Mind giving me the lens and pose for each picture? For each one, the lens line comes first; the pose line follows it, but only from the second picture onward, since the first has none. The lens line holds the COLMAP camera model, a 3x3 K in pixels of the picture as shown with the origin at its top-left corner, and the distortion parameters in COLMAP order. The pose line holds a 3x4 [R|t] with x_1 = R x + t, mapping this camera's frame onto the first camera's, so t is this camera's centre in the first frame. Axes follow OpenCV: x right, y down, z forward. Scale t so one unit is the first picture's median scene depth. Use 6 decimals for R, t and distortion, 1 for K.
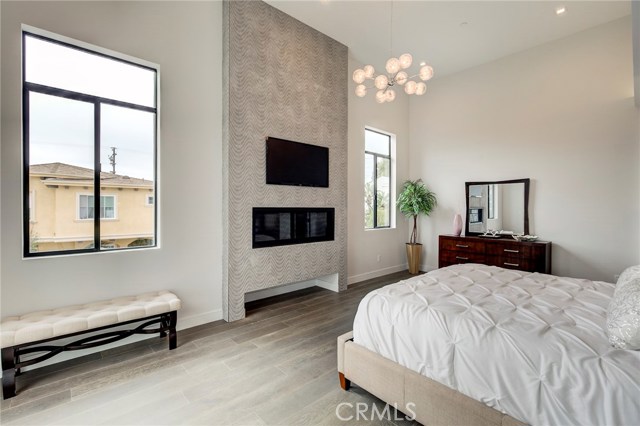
lens RADIAL K [[292.5, 0, 321.2], [0, 292.5, 208.6], [0, 0, 1]] dist [-0.000365, 0.000449]
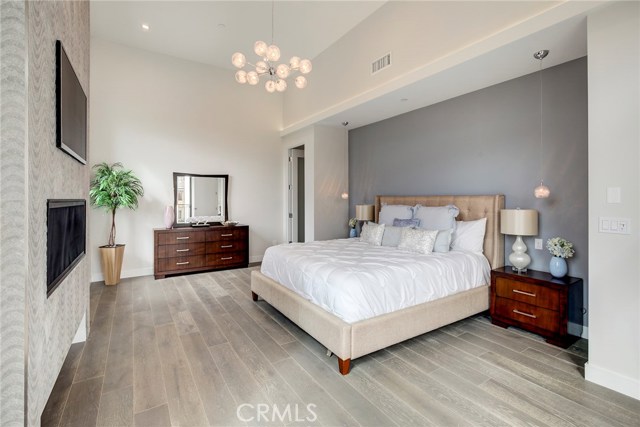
lens RADIAL K [[292.5, 0, 317.8], [0, 292.5, 199.7], [0, 0, 1]] dist [-0.000365, 0.000449]
pose [[0.174780, -0.006484, 0.984586, -0.429735], [0.003125, 0.999977, 0.006031, -0.004411], [-0.984603, 0.002023, 0.174796, 0.411946]]
